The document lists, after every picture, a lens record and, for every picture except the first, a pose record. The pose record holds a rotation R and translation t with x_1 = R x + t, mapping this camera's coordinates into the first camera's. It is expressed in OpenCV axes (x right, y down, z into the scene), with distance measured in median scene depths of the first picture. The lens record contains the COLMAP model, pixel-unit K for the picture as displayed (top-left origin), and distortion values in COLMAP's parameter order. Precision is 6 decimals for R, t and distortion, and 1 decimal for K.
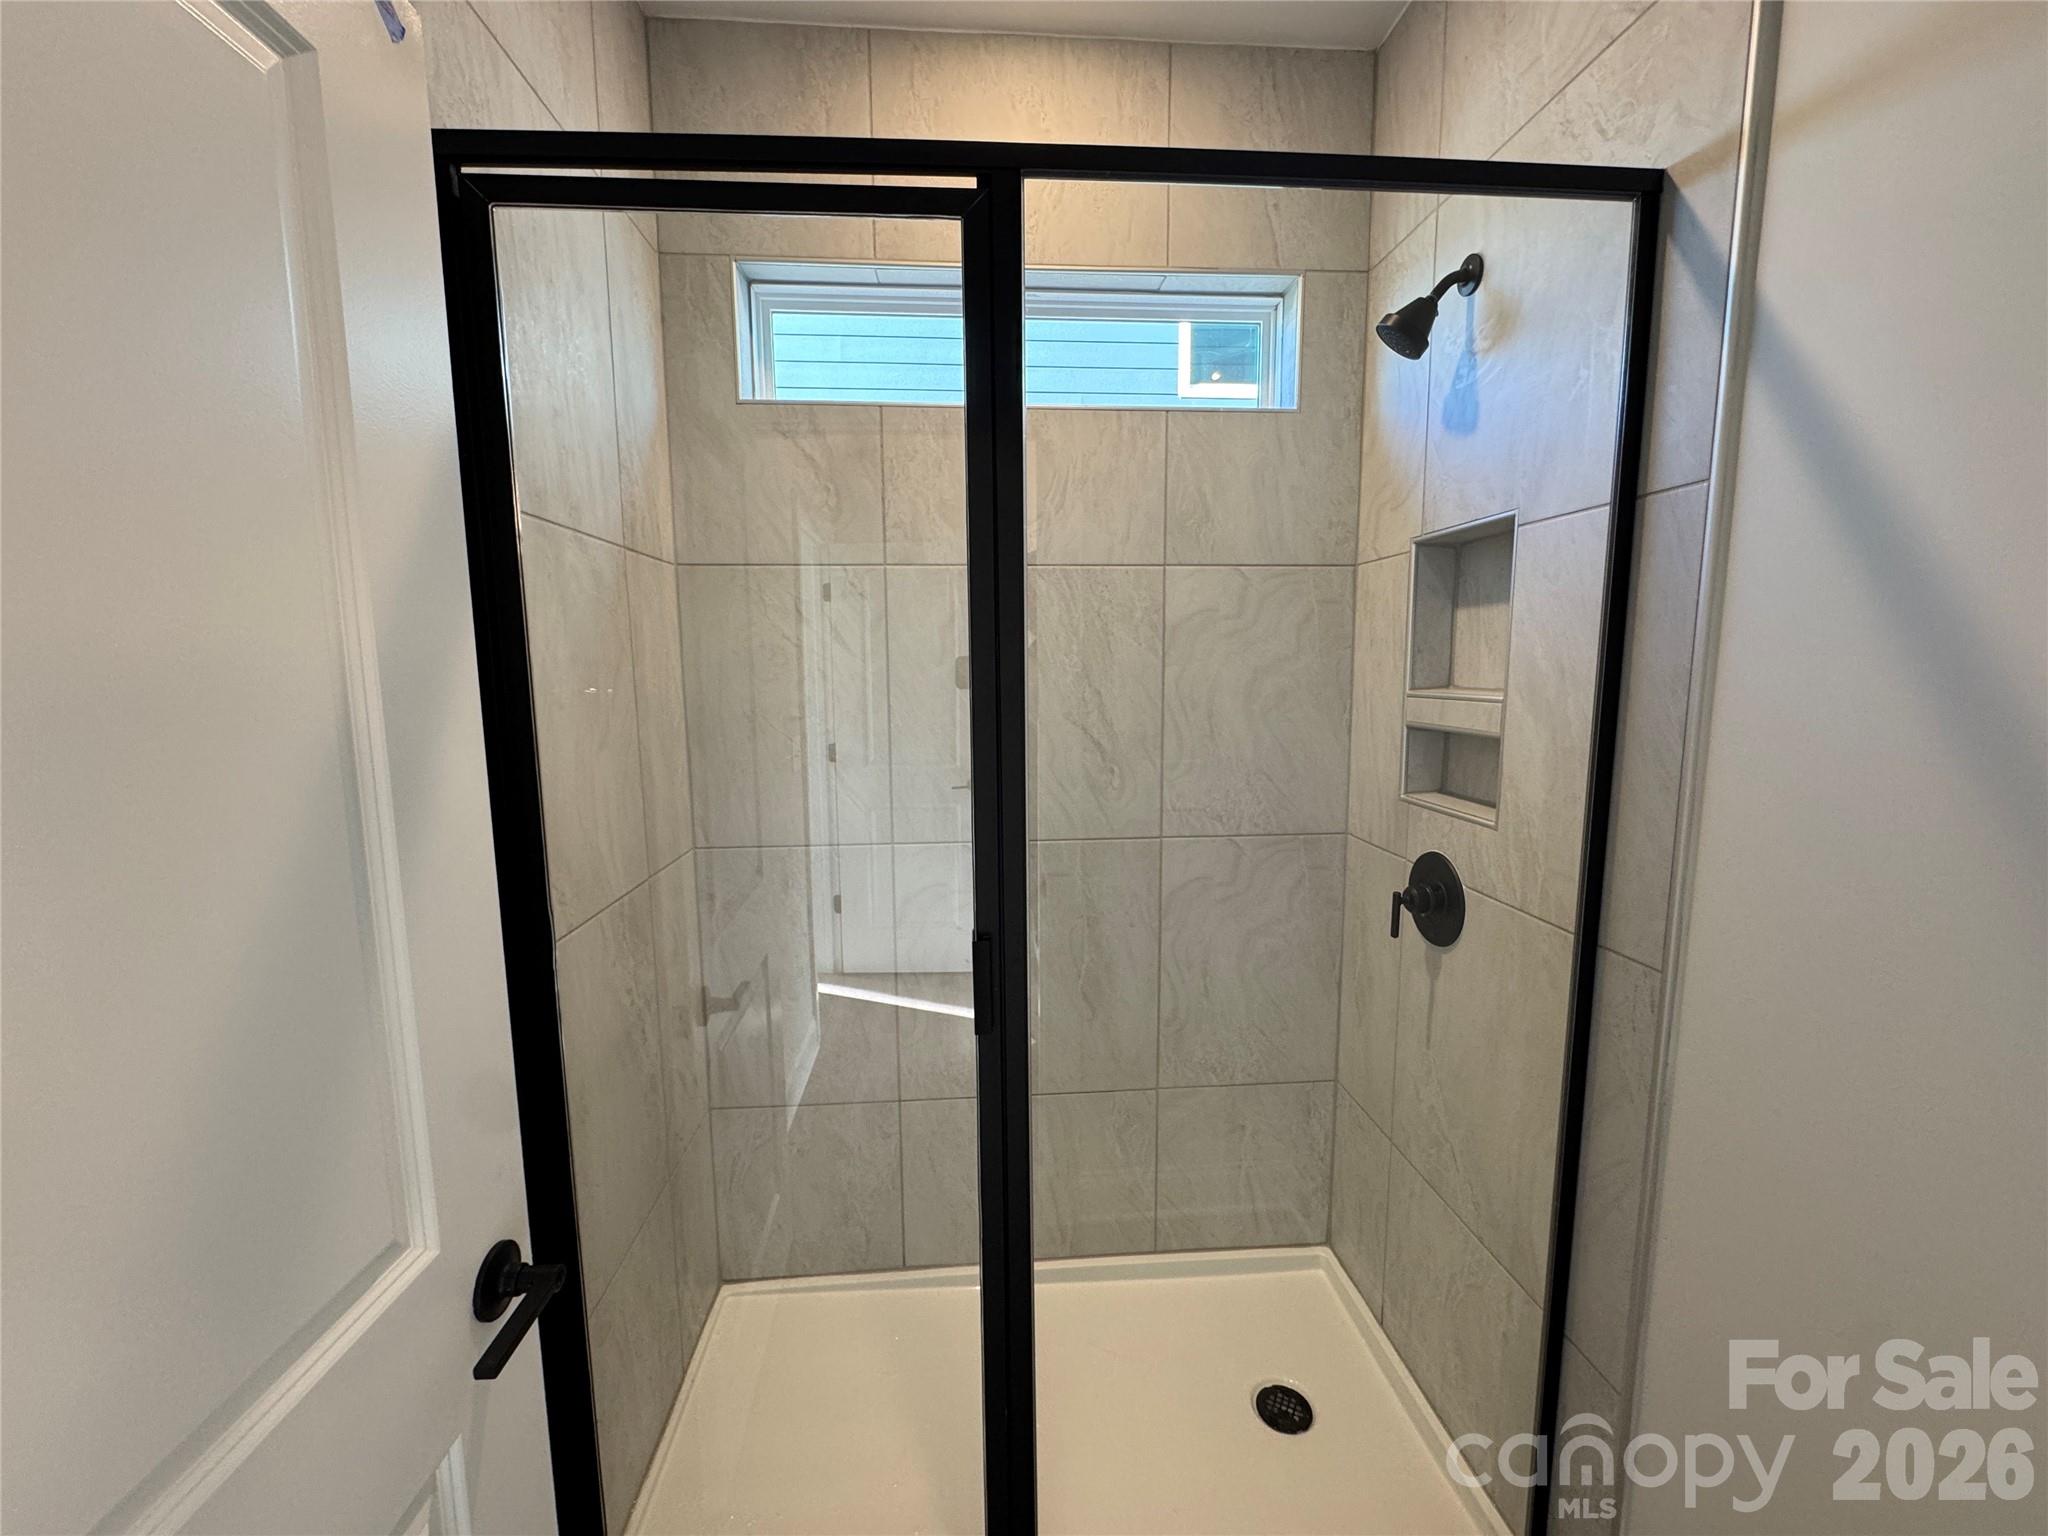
lens RADIAL K [[812.6, 0, 1024.0], [0, 812.6, 768.0], [0, 0, 1]] dist [-0.002840, 0.000020]
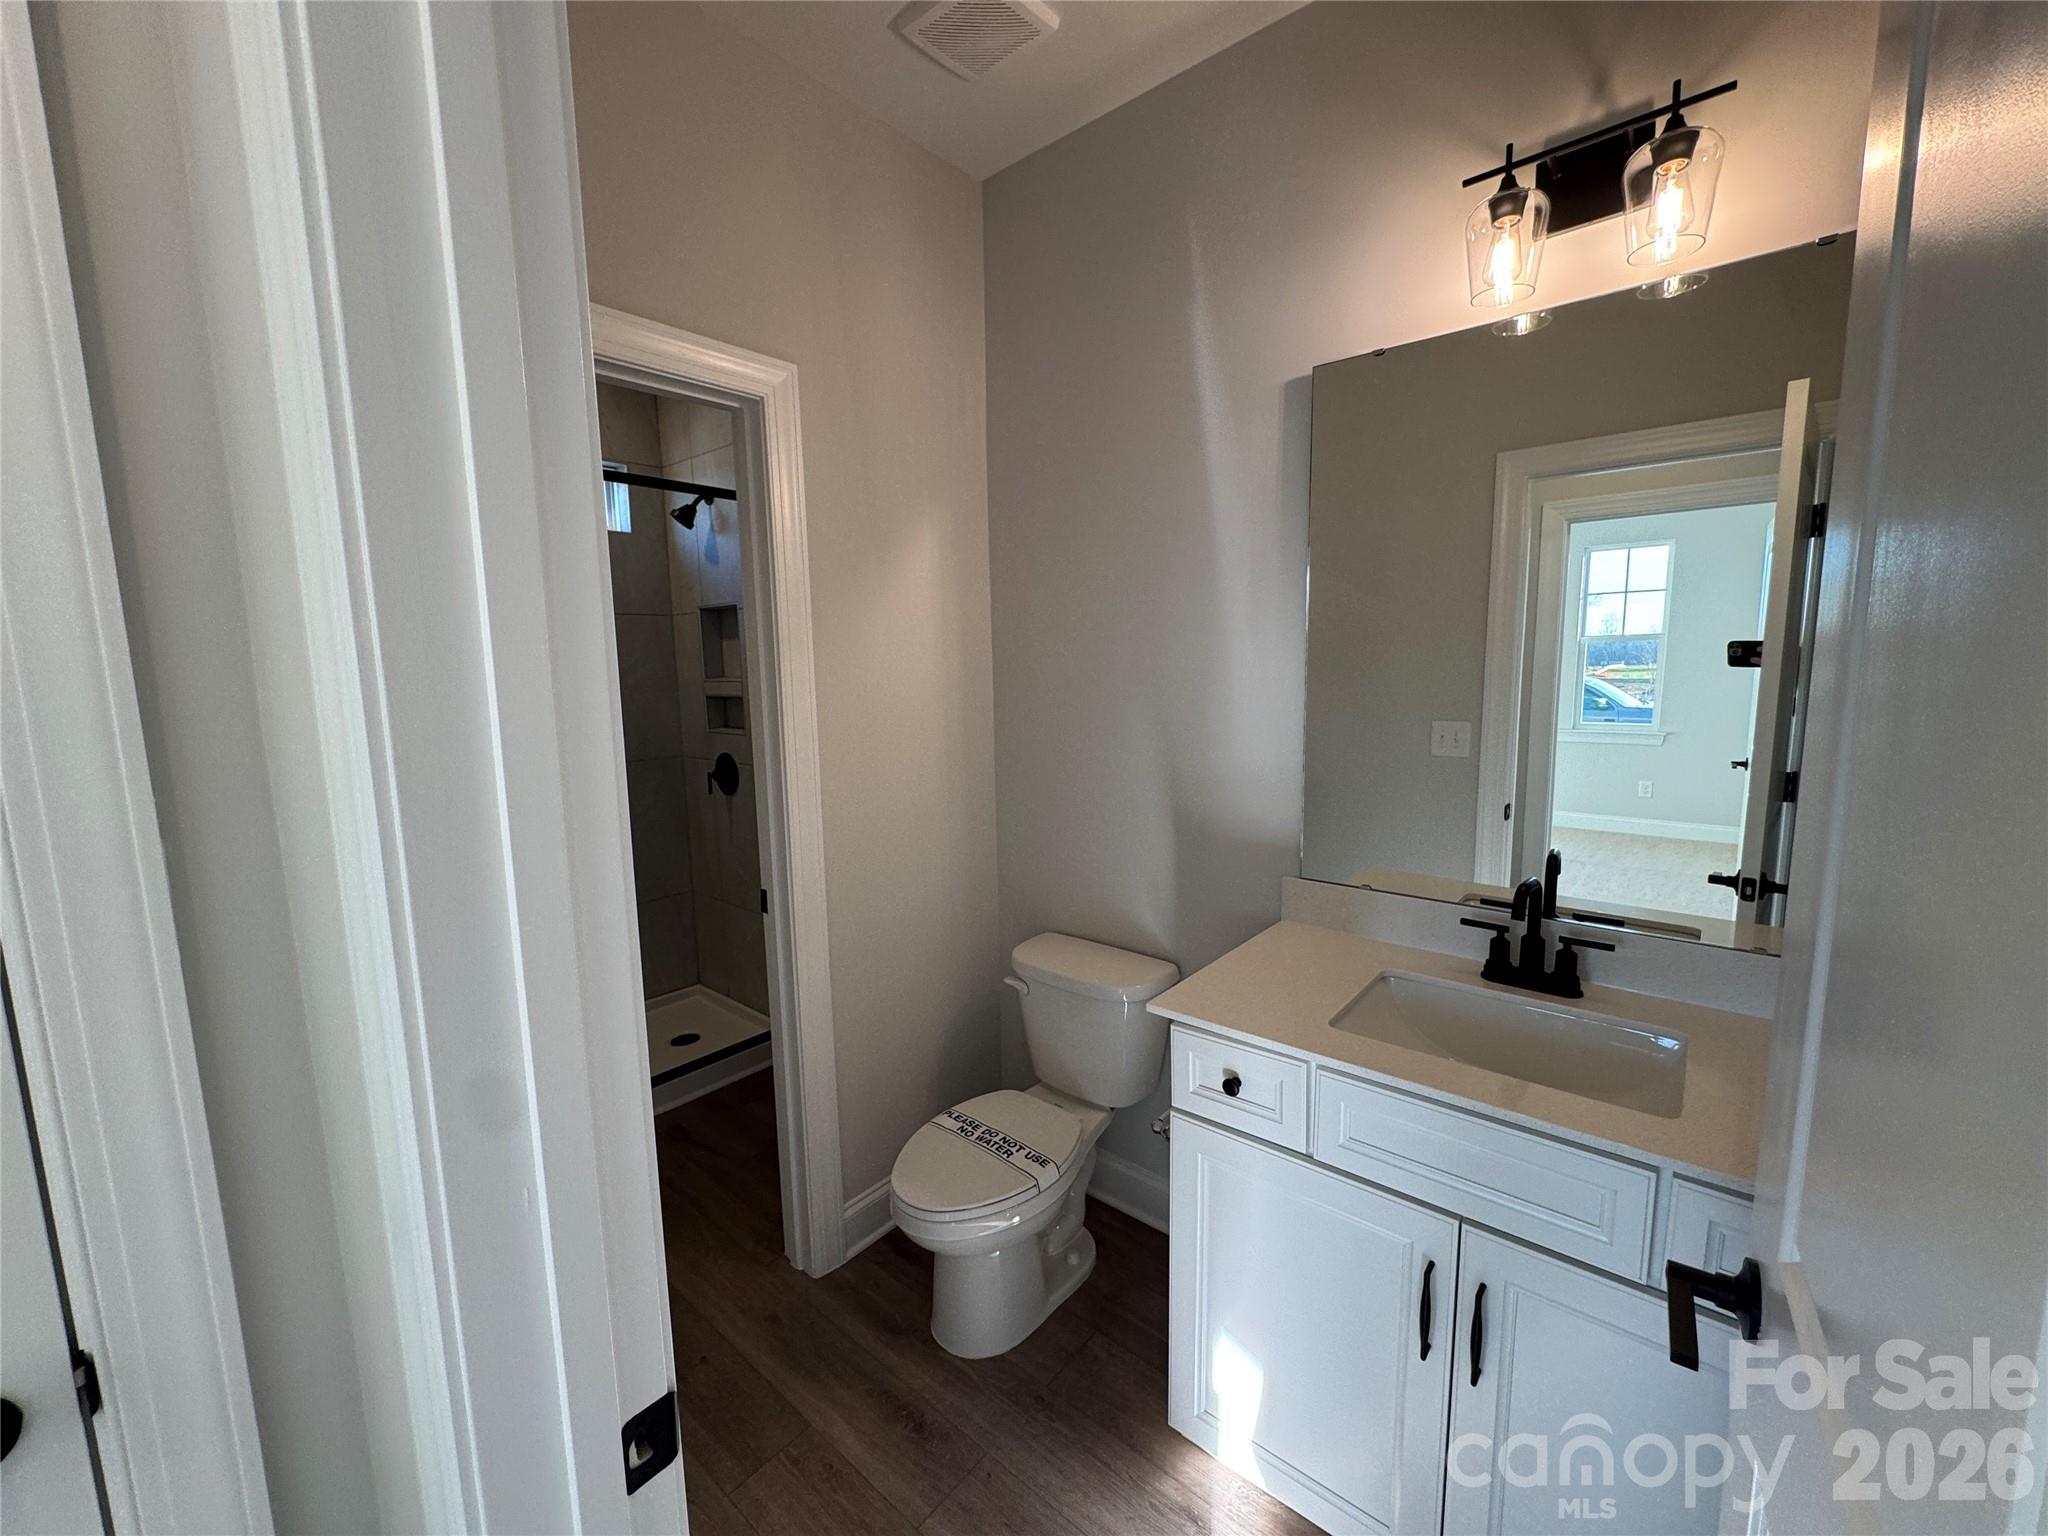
lens RADIAL K [[812.6, 0, 1024.0], [0, 812.6, 768.0], [0, 0, 1]] dist [-0.002840, 0.000020]
pose [[0.708207, -0.093513, 0.699785, -0.450280], [0.100577, 0.994443, 0.031102, 0.157320], [-0.698805, 0.048356, 0.713676, -1.109741]]
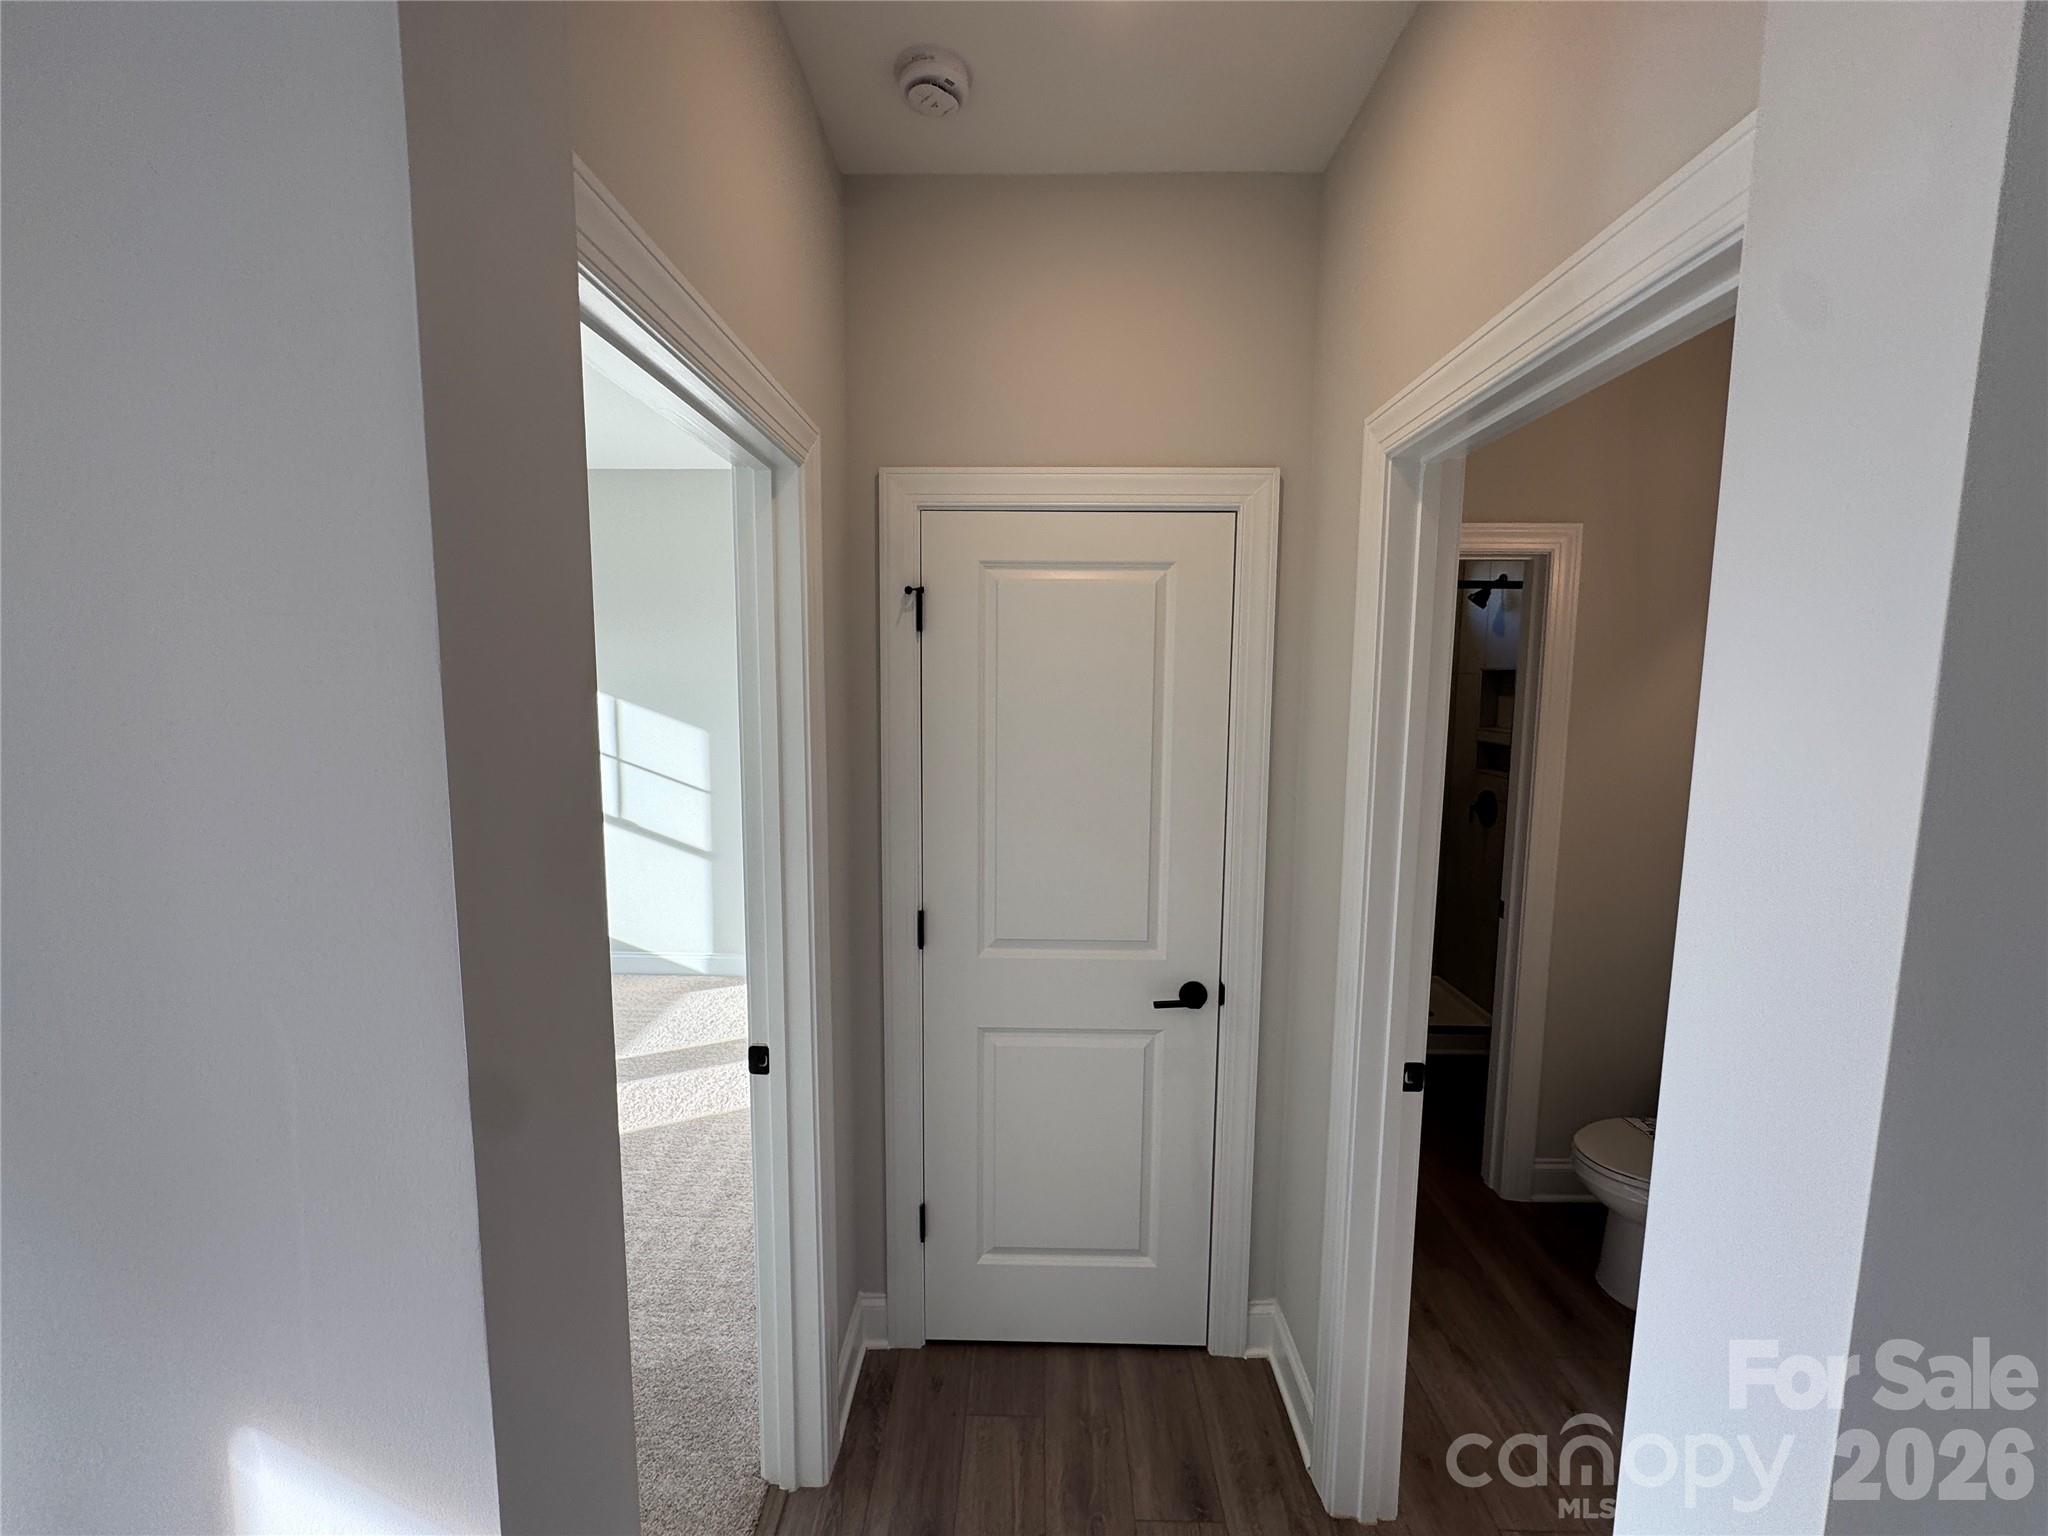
lens RADIAL K [[812.6, 0, 1024.0], [0, 812.6, 768.0], [0, 0, 1]] dist [-0.002840, 0.000020]
pose [[0.995057, 0.028691, -0.095076, -0.732802], [-0.030372, 0.999406, -0.016288, 0.120966], [0.094552, 0.019096, 0.995337, -1.749061]]
